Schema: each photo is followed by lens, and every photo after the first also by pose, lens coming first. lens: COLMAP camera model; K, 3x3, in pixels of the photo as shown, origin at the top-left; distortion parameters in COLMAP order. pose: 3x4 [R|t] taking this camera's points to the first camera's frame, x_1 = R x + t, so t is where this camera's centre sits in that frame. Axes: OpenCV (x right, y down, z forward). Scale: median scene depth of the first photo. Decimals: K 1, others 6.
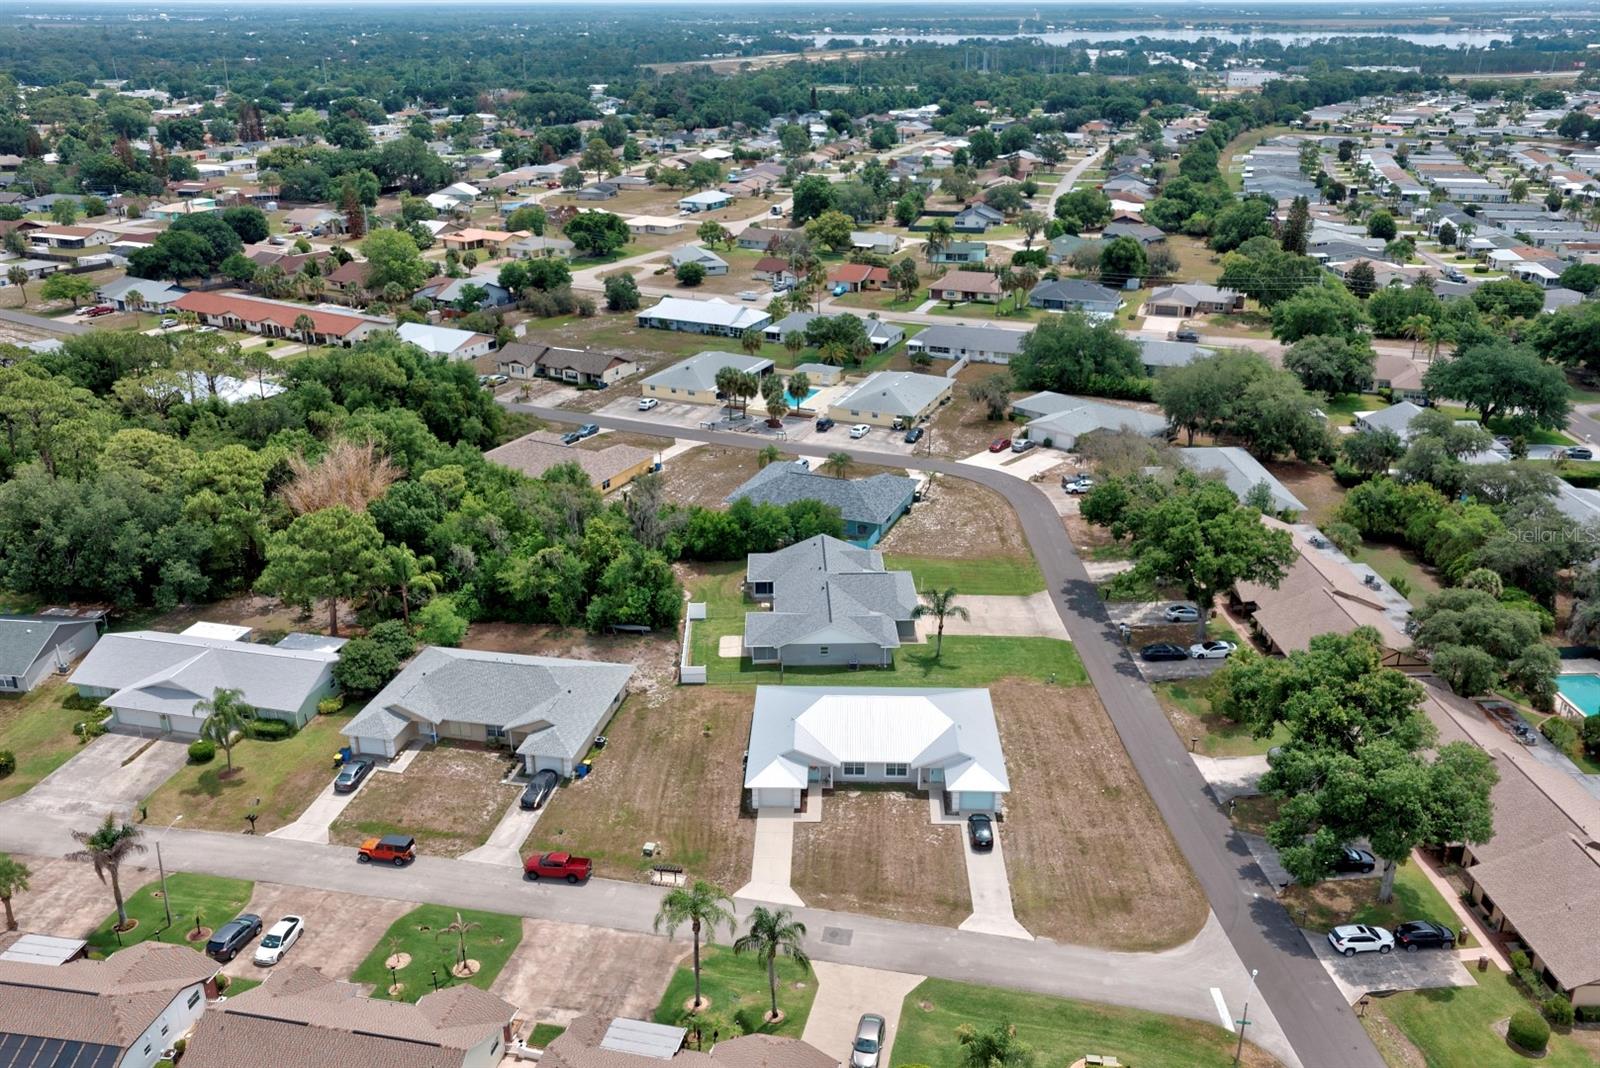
lens RADIAL K [[1295.6, 0, 798.8], [0, 1295.6, 524.3], [0, 0, 1]] dist [0.035287, -0.053243]
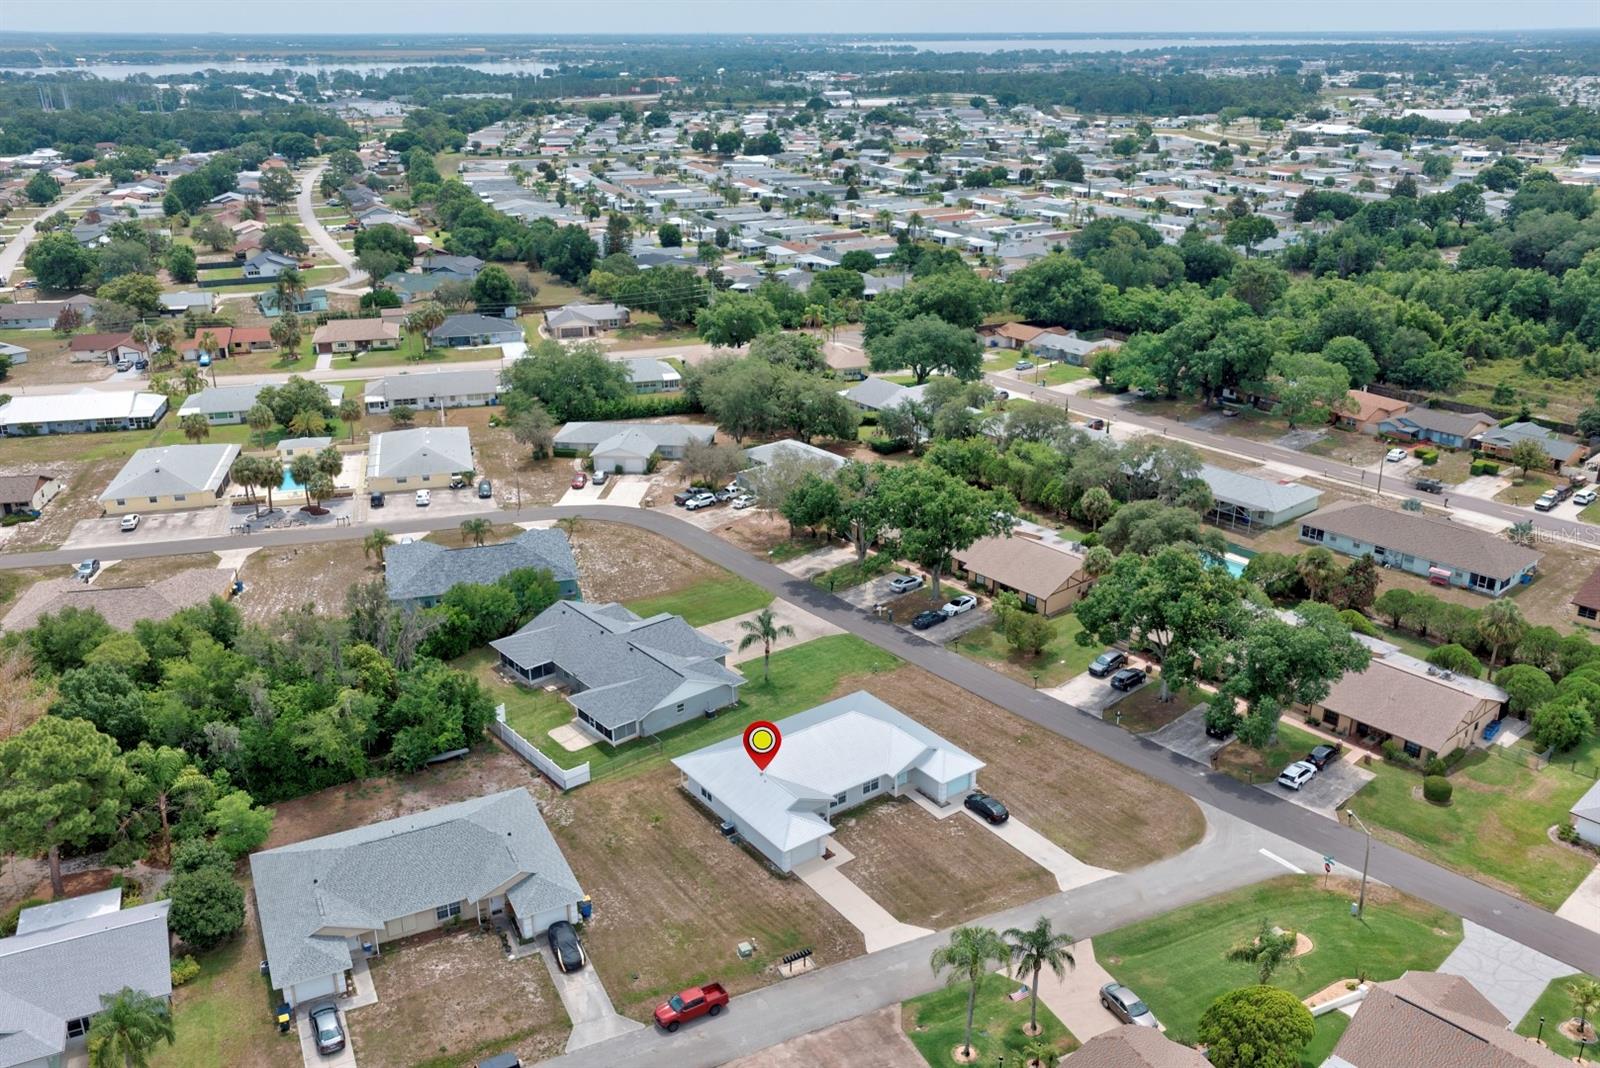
lens RADIAL K [[1295.6, 0, 801.4], [0, 1295.6, 539.6], [0, 0, 1]] dist [0.035287, -0.053243]
pose [[0.787832, -0.223083, 0.574068, -0.288834], [0.229275, 0.971333, 0.062811, -0.041814], [-0.571623, 0.082134, 0.816395, 0.109452]]
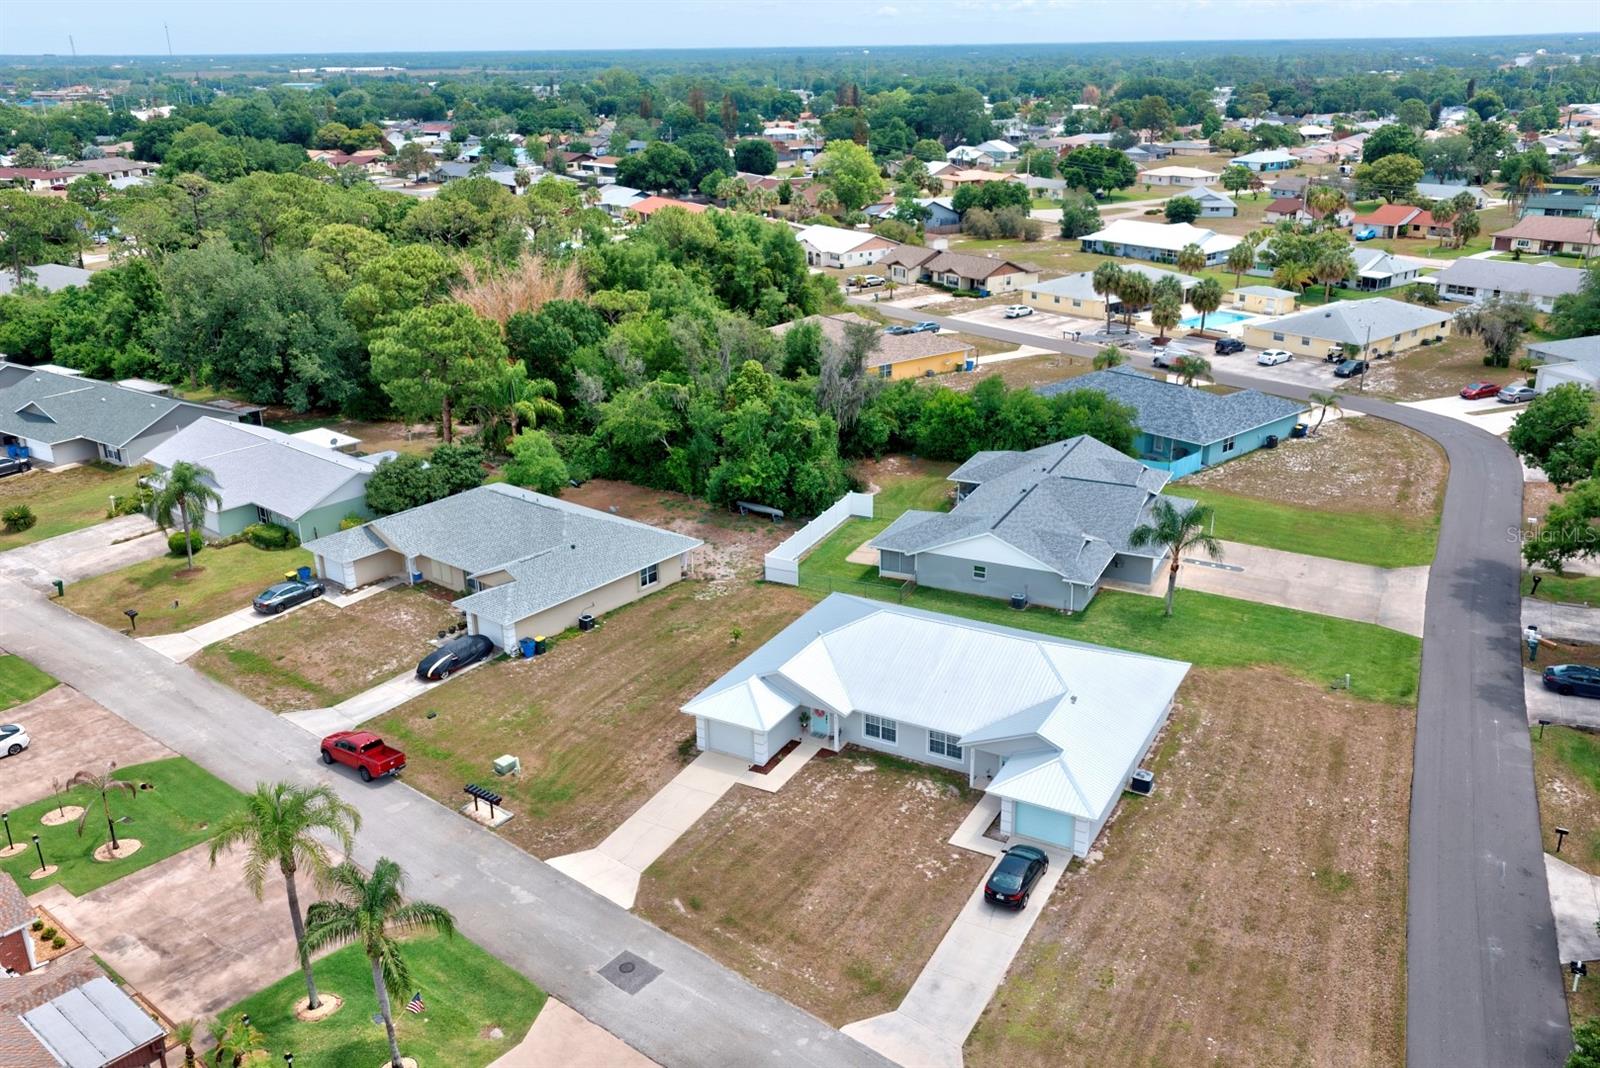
lens RADIAL K [[1295.6, 0, 800.1], [0, 1295.6, 539.5], [0, 0, 1]] dist [0.035287, -0.053243]
pose [[0.890902, 0.153346, -0.427525, 0.144176], [-0.157868, 0.987141, 0.025096, 0.053567], [0.425876, 0.045135, 0.903655, 0.253110]]
